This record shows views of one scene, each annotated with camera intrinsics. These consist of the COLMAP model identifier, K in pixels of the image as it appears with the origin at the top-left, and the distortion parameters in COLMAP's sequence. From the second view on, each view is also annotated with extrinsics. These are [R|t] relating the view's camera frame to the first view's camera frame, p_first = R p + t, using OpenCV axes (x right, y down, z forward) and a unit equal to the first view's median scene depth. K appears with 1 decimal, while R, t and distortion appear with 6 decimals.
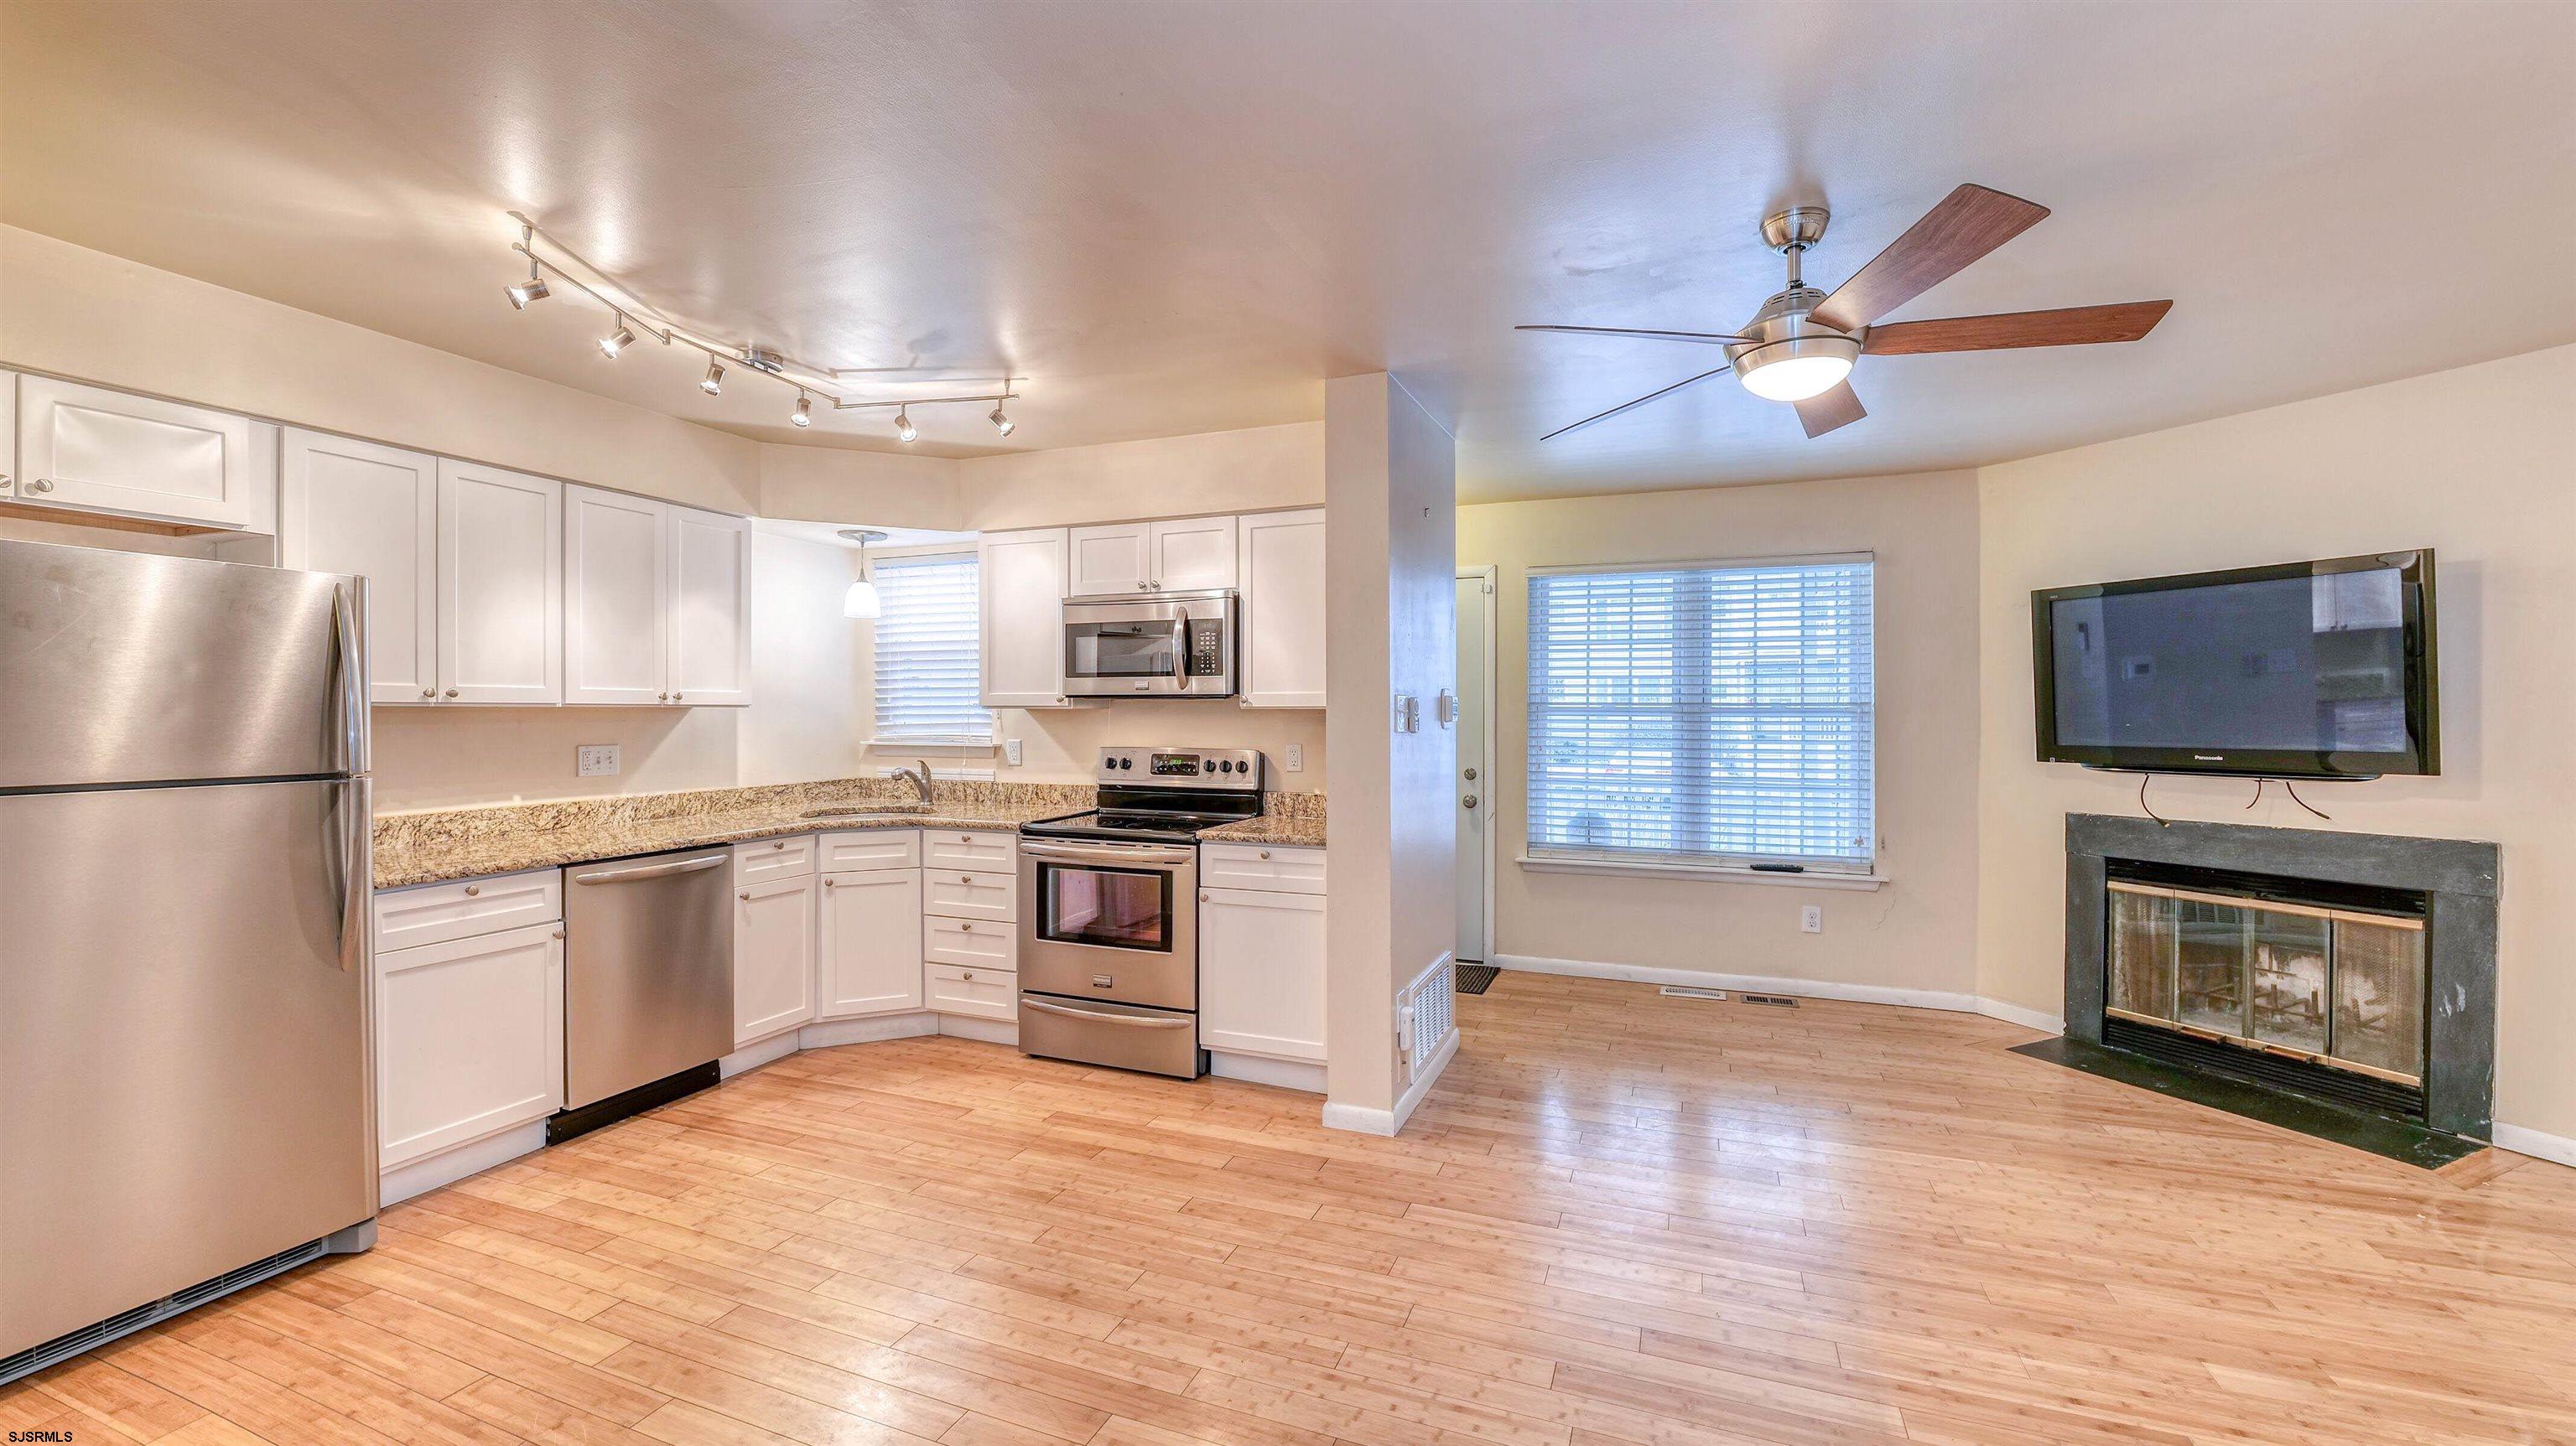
lens RADIAL K [[1042.6, 0, 1277.6], [0, 1042.6, 716.0], [0, 0, 1]] dist [-0.012874, 0.000219]
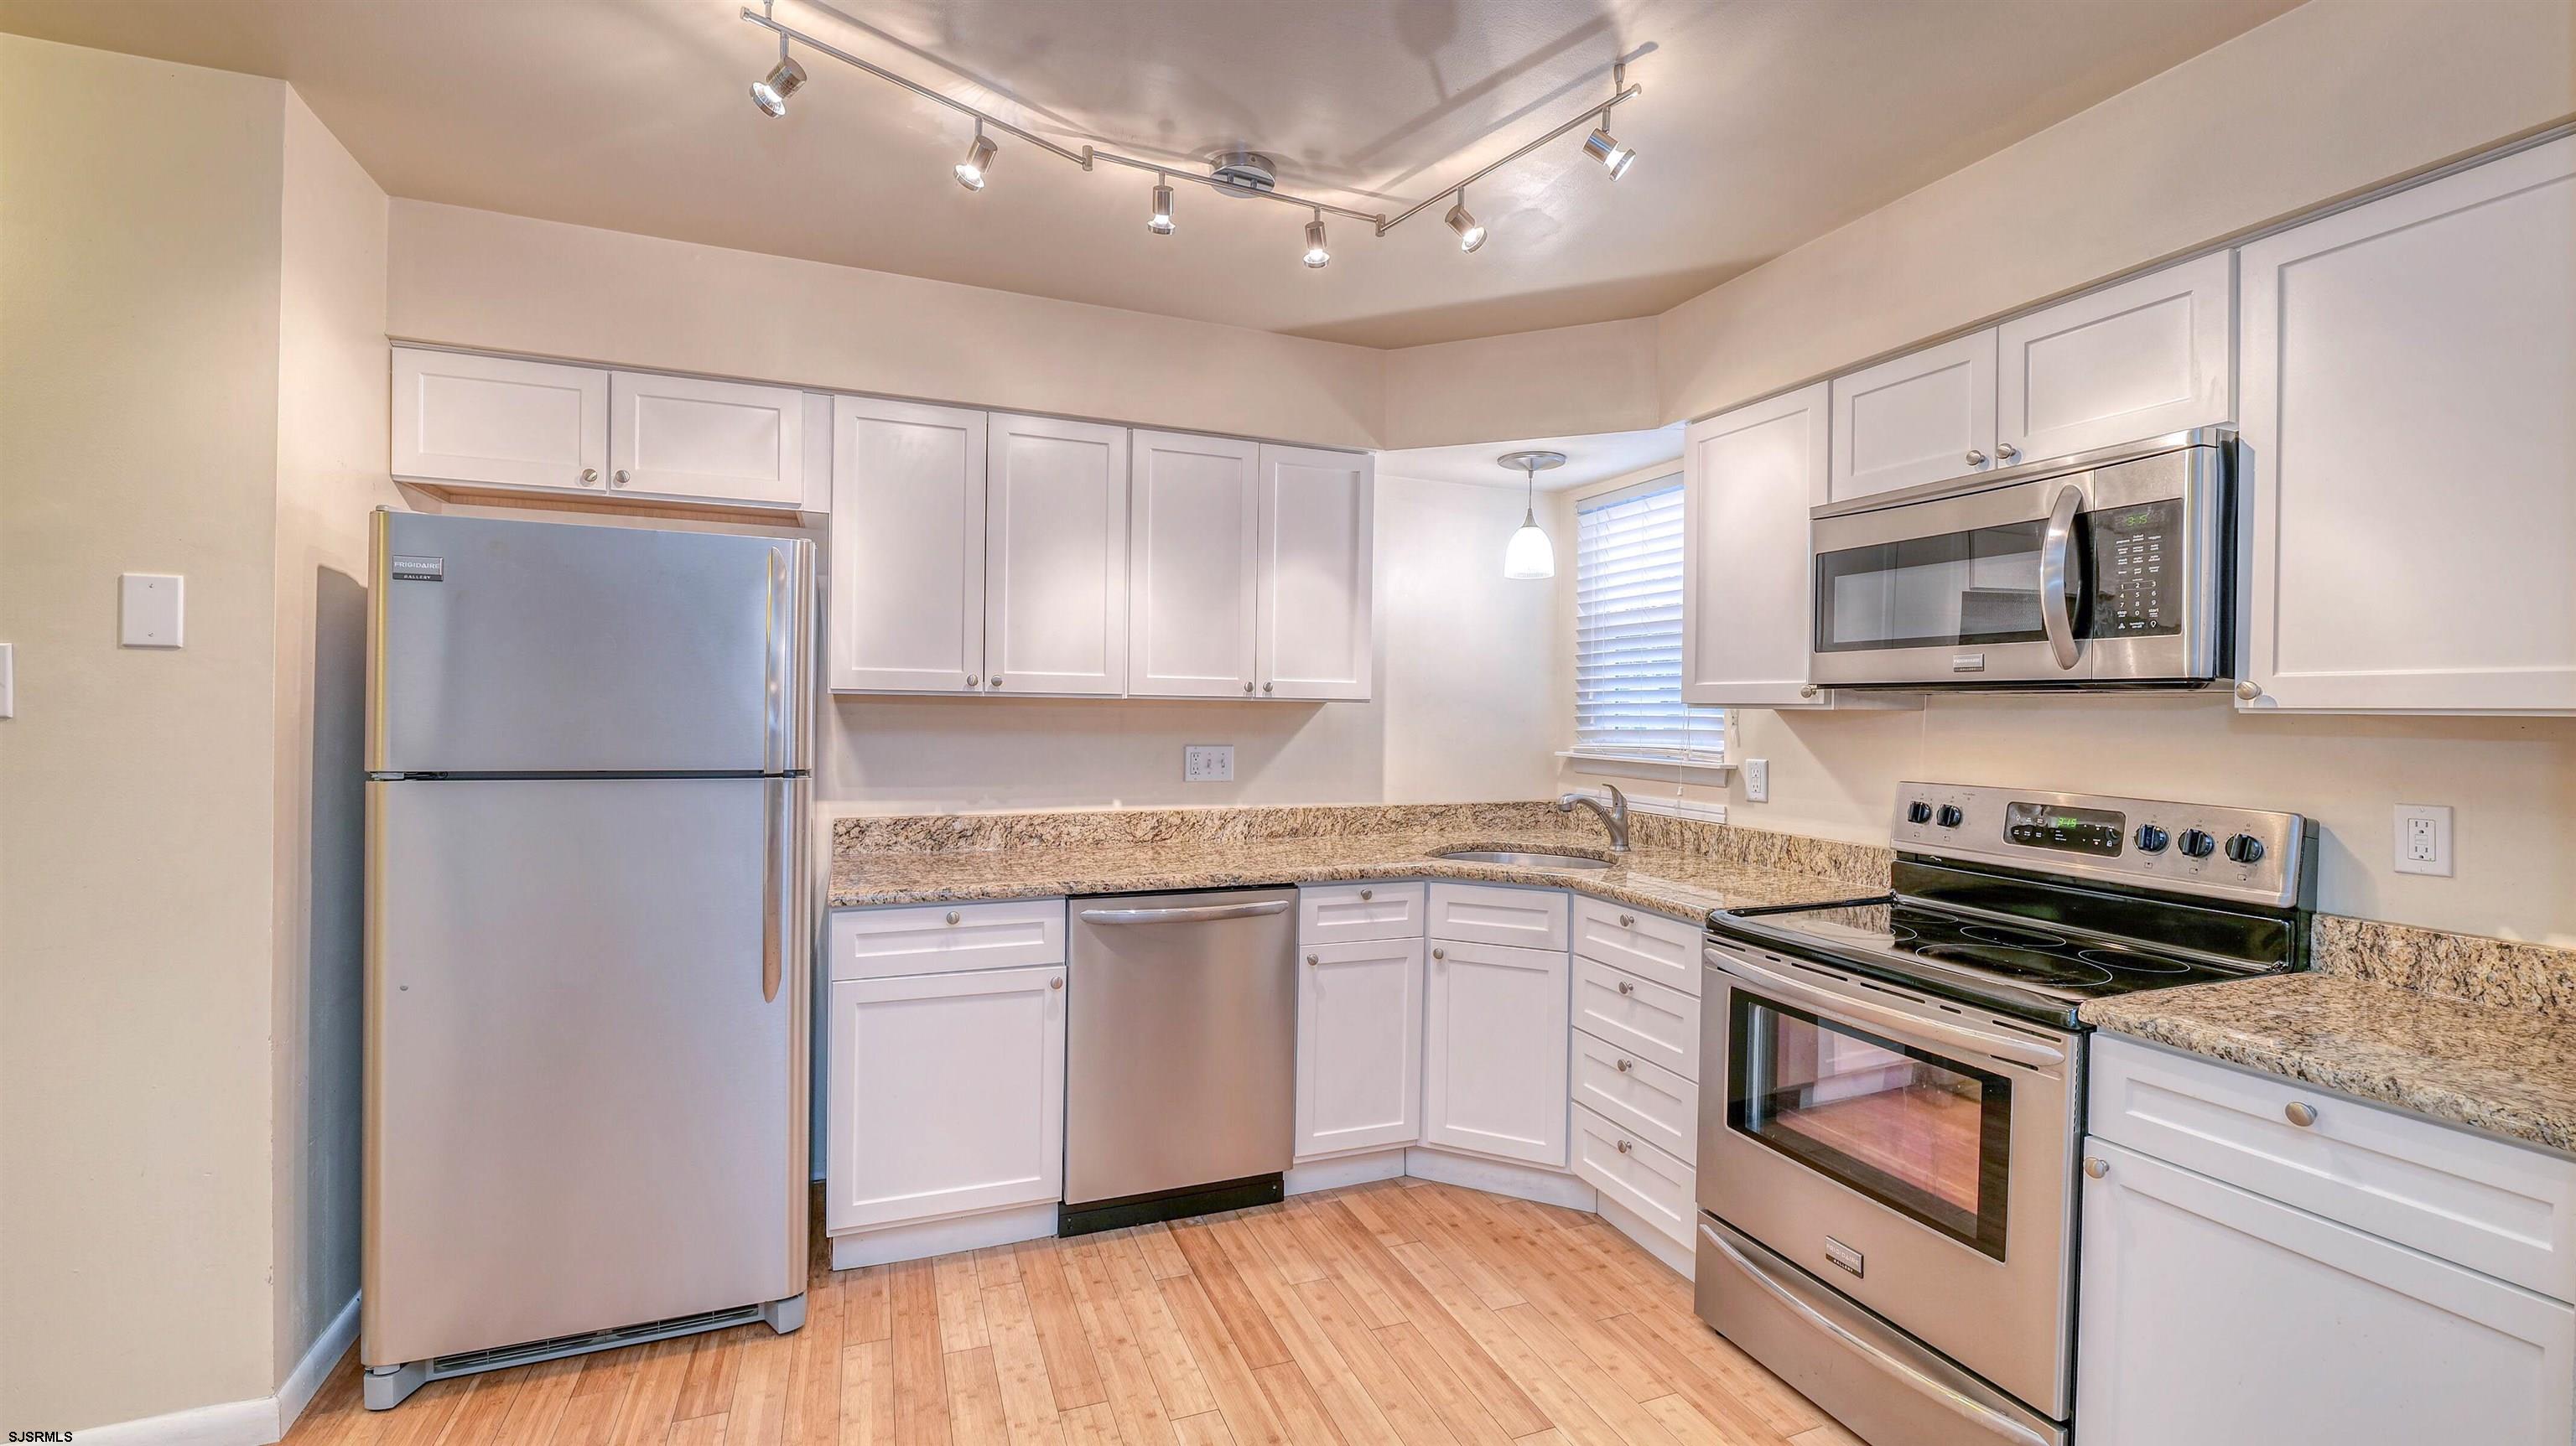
lens RADIAL K [[1042.6, 0, 1277.6], [0, 1042.6, 716.0], [0, 0, 1]] dist [-0.012874, 0.000219]
pose [[0.681800, 0.015657, -0.731371, 0.004214], [-0.017745, 0.999831, 0.004862, -0.000994], [0.731323, 0.009663, 0.681963, 0.445212]]
